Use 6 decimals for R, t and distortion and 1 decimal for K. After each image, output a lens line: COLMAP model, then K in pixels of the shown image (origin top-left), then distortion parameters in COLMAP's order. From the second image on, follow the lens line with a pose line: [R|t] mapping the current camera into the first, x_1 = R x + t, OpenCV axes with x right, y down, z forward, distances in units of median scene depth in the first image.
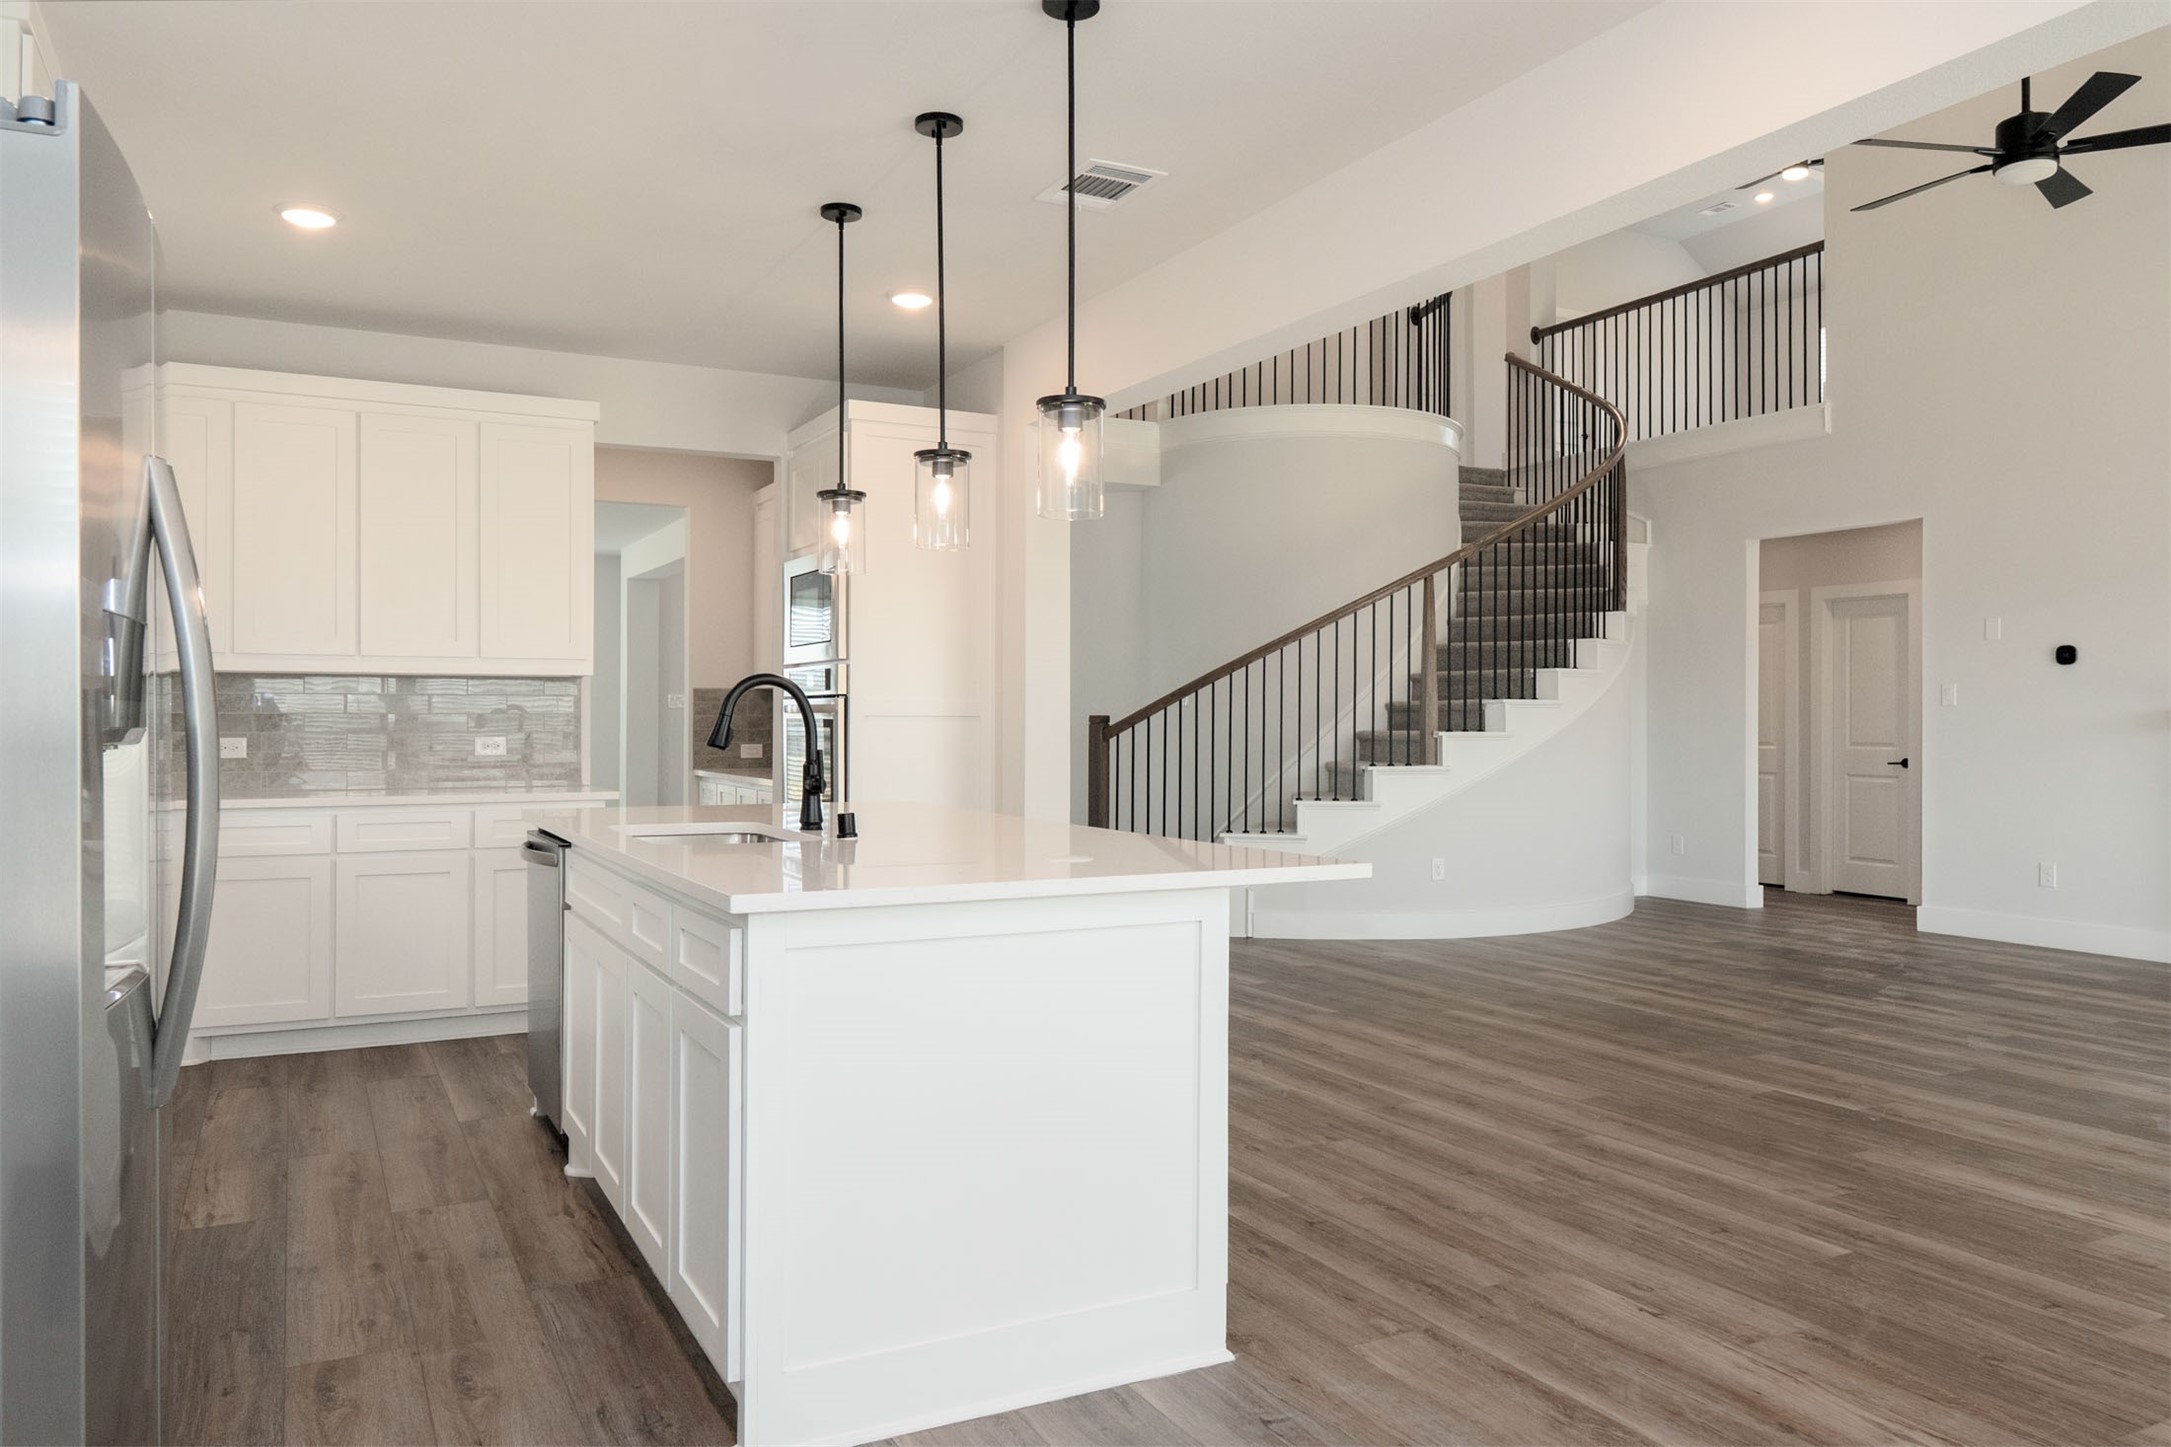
lens RADIAL K [[1504.7, 0, 1071.0], [0, 1504.7, 711.6], [0, 0, 1]] dist [-0.003534, -0.001289]
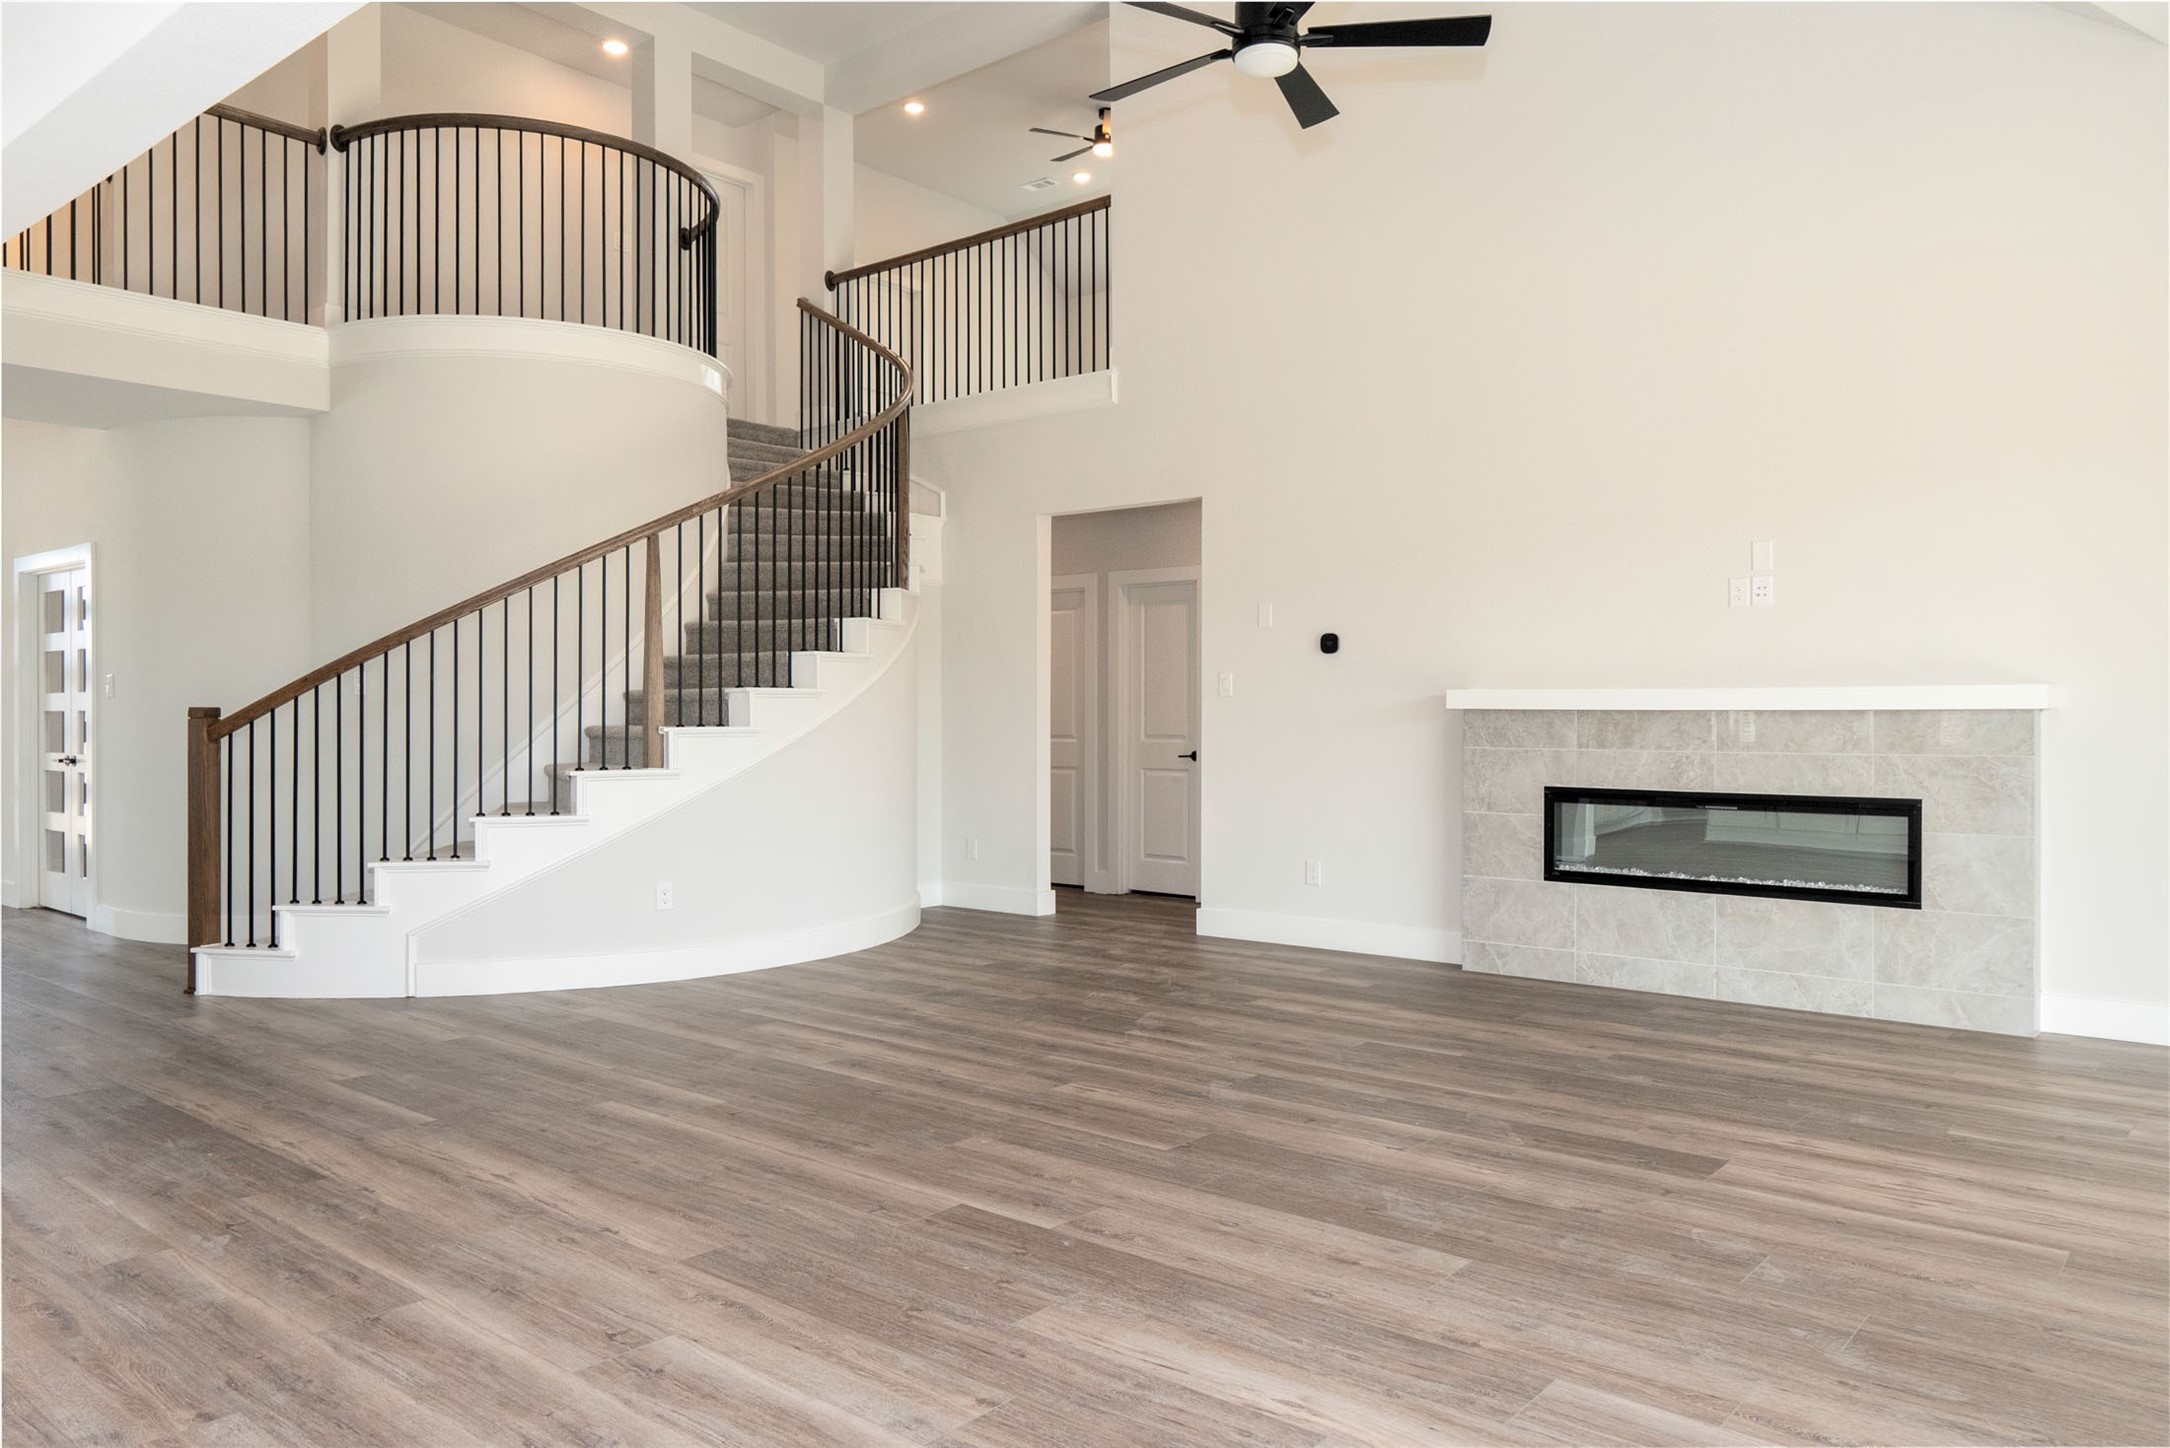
lens RADIAL K [[1504.0, 0, 1069.1], [0, 1504.0, 716.8], [0, 0, 1]] dist [-0.003534, -0.001289]
pose [[0.923836, -0.003309, 0.382775, 0.130281], [0.000426, 0.999971, 0.007617, 0.001811], [-0.382789, -0.006874, 0.923810, 0.161816]]
